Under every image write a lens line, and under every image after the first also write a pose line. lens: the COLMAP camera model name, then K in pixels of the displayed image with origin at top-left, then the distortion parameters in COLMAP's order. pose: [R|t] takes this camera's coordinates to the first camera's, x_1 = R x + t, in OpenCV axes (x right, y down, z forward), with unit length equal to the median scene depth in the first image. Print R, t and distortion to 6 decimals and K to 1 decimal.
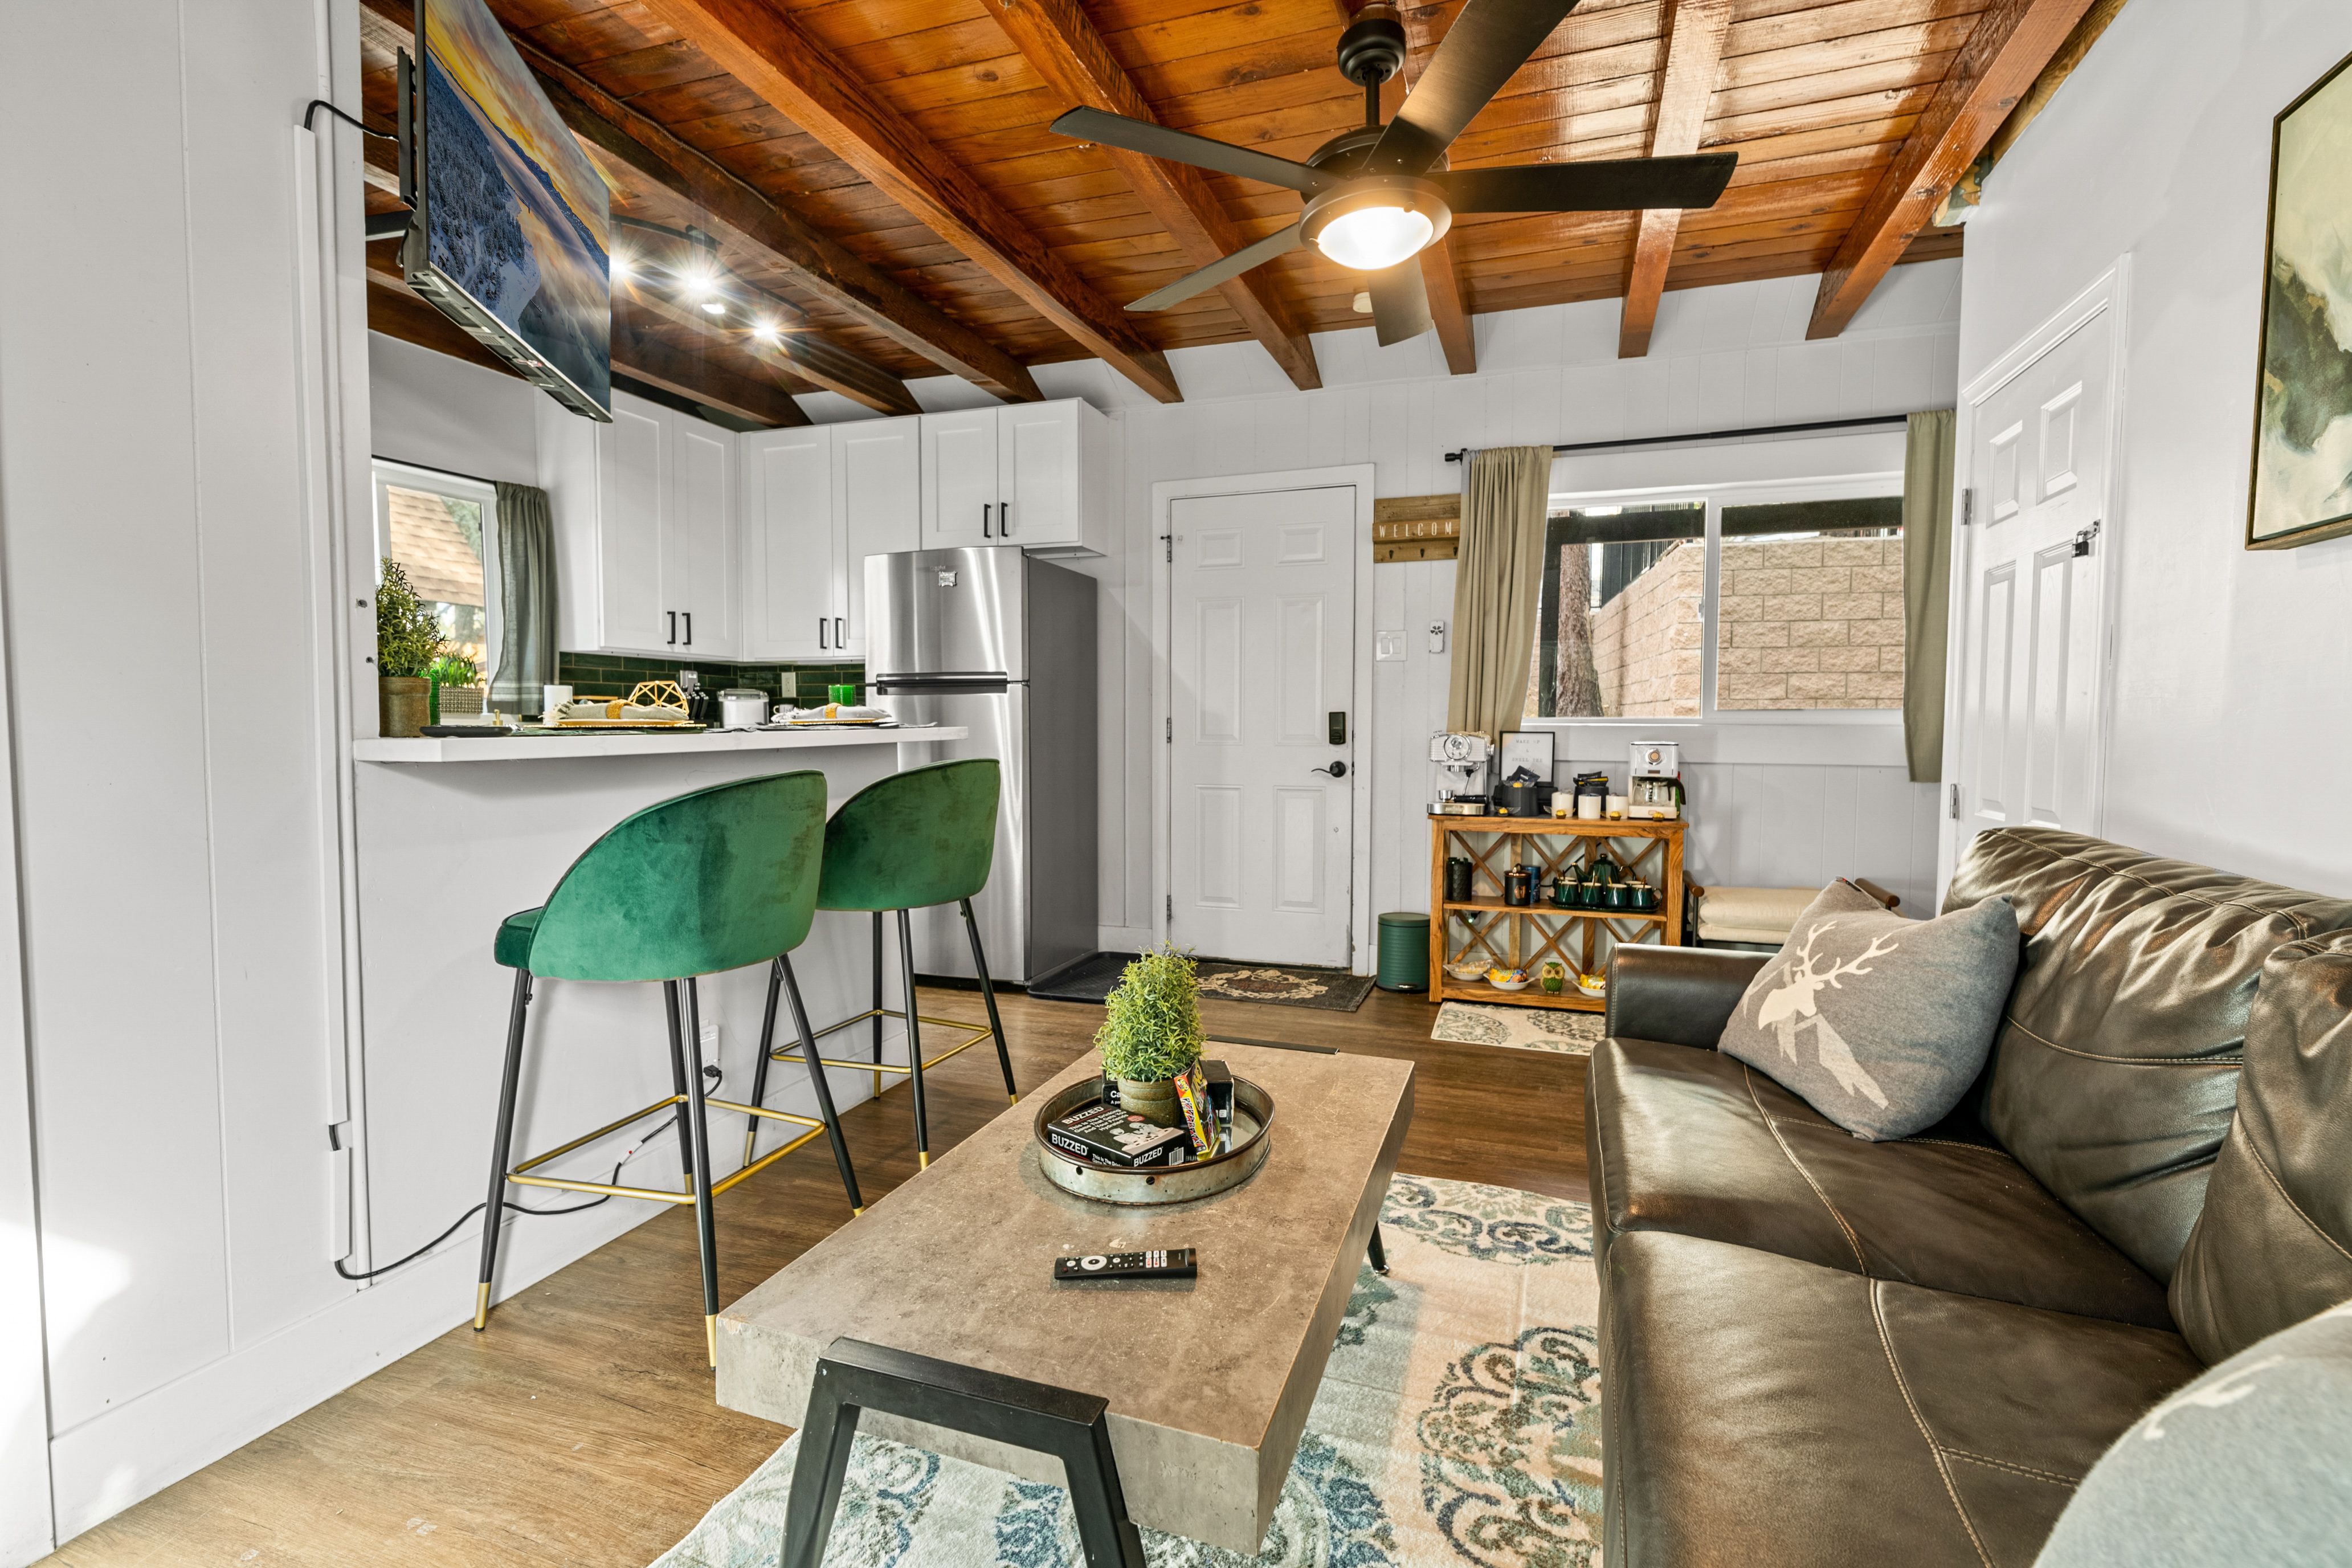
lens RADIAL K [[1065.1, 0, 1178.7], [0, 1065.1, 784.7], [0, 0, 1]] dist [-0.000621, 0.000028]
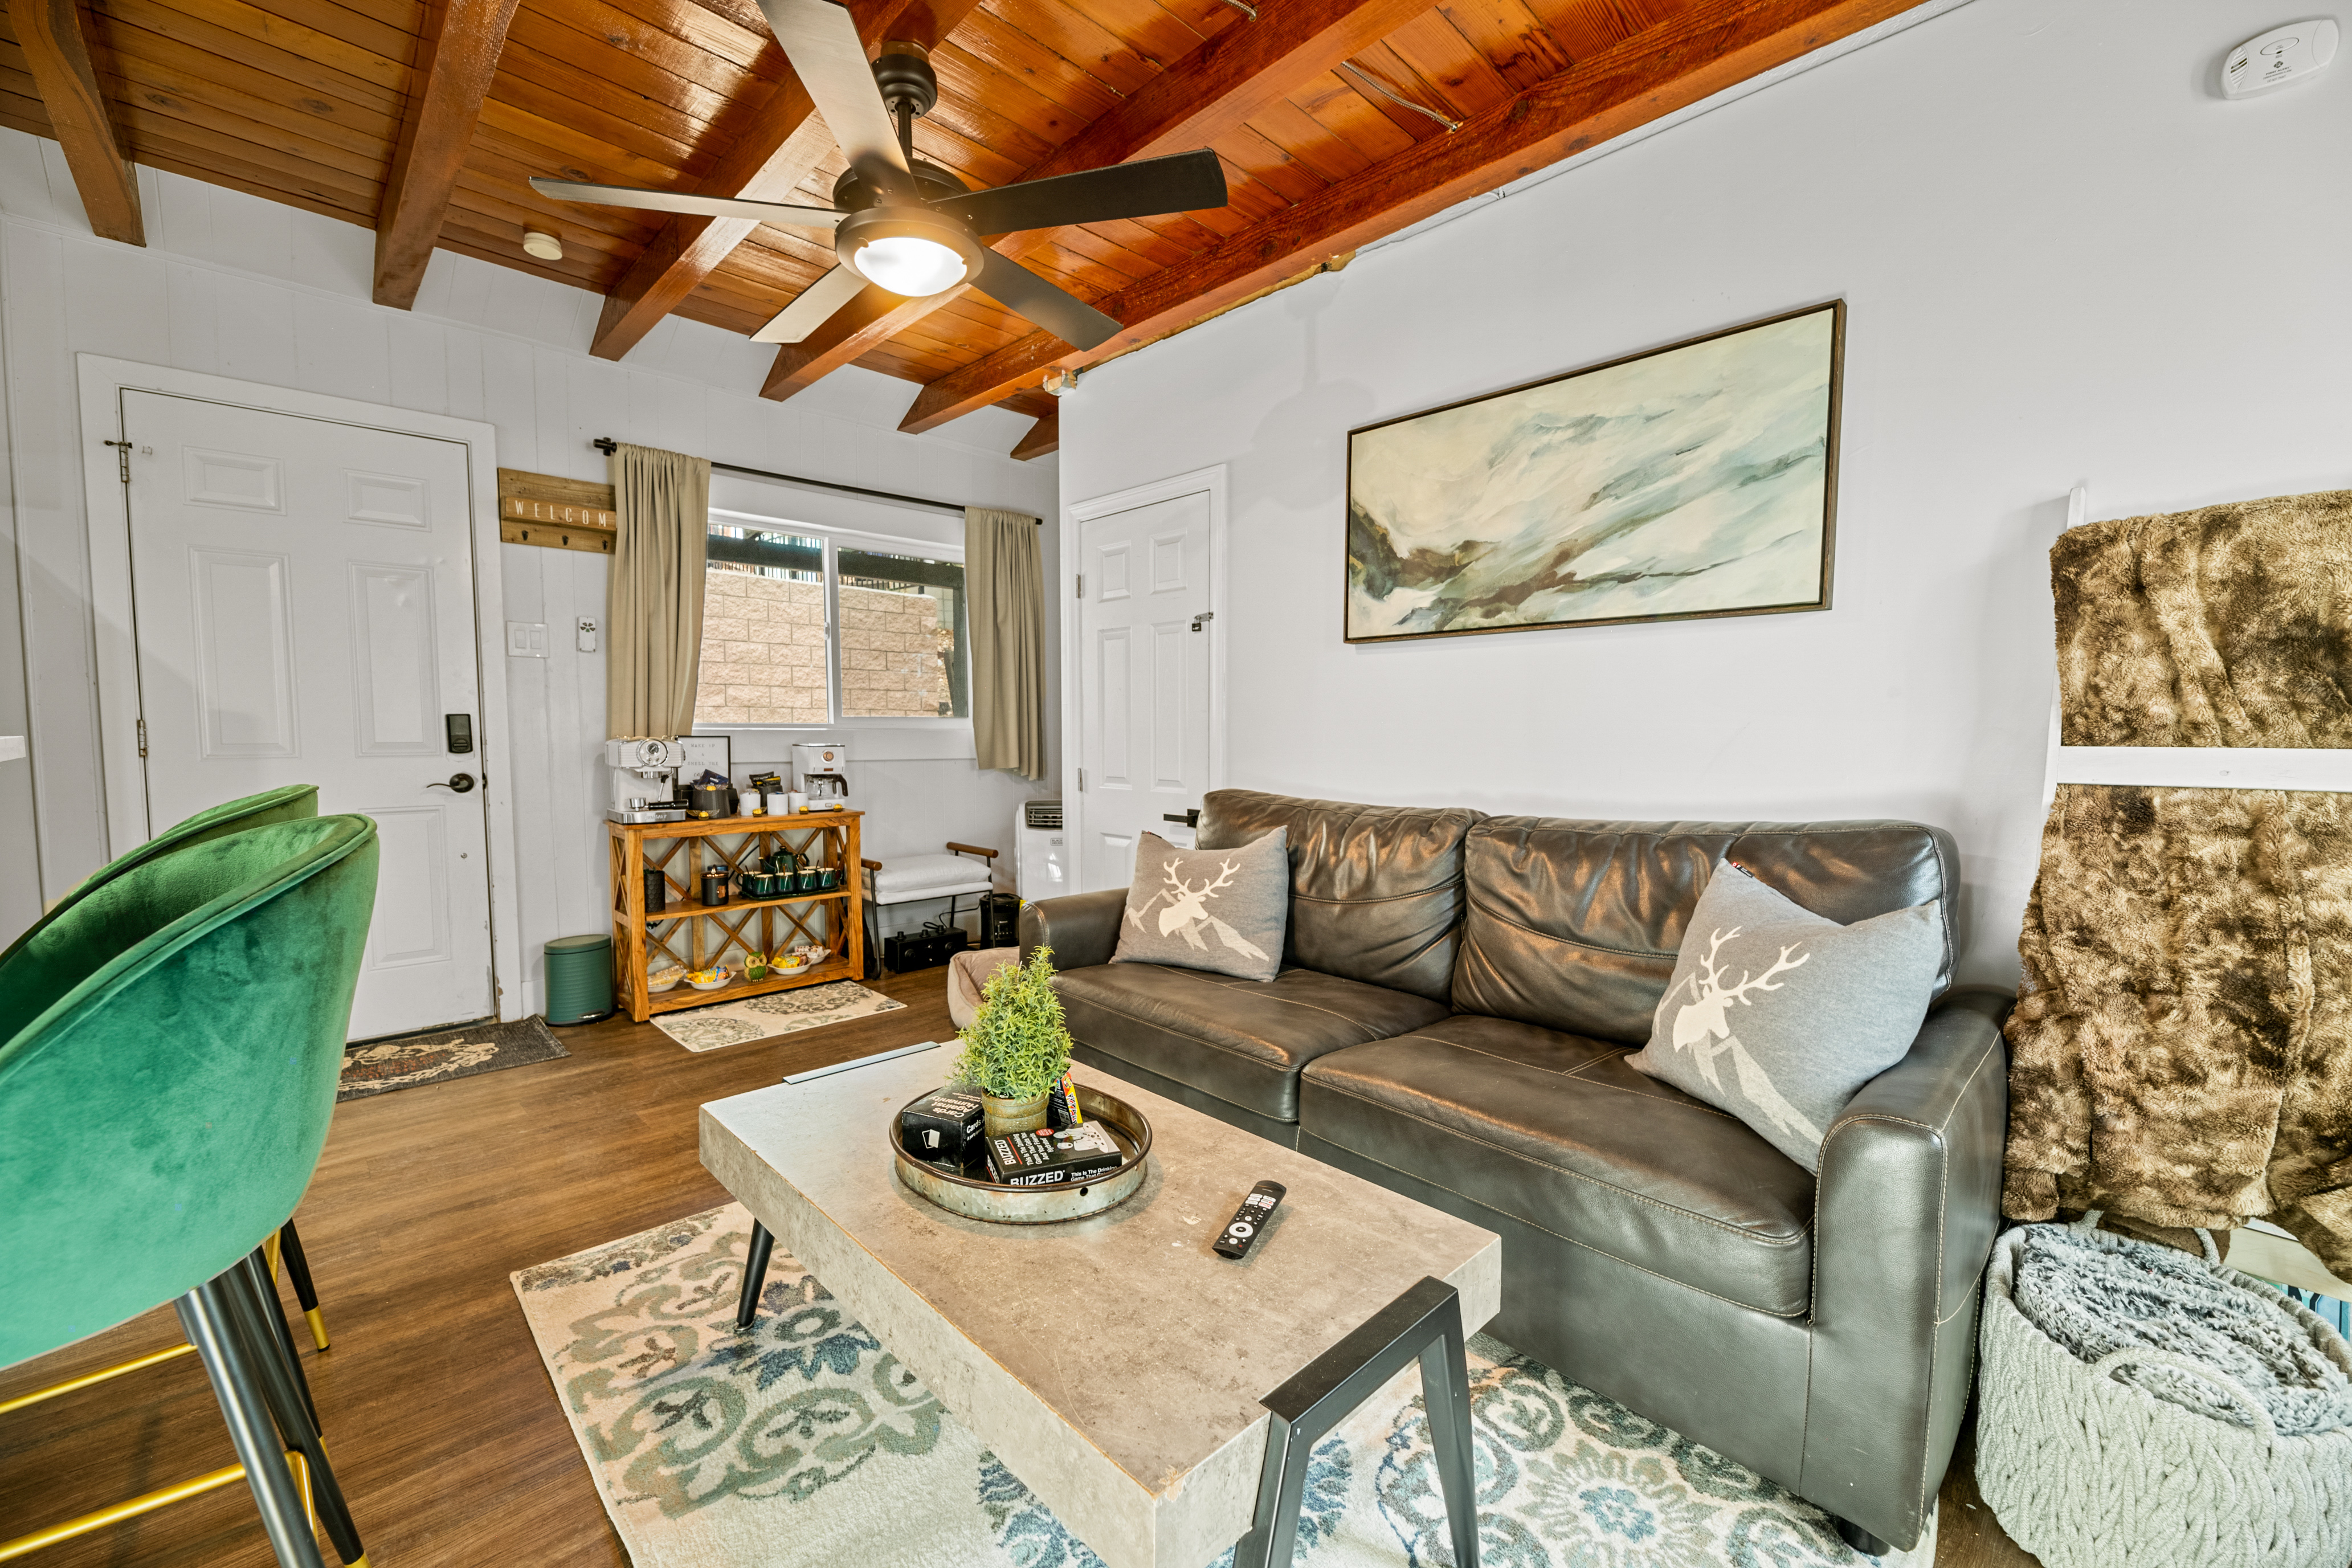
lens RADIAL K [[940.9, 0, 1181.5], [0, 940.9, 789.0], [0, 0, 1]] dist [-0.000098, -0.002872]
pose [[0.443187, -0.057904, 0.894557, -0.279740], [0.050101, 0.997952, 0.039776, -0.011894], [-0.895028, 0.027190, 0.445180, 0.184577]]
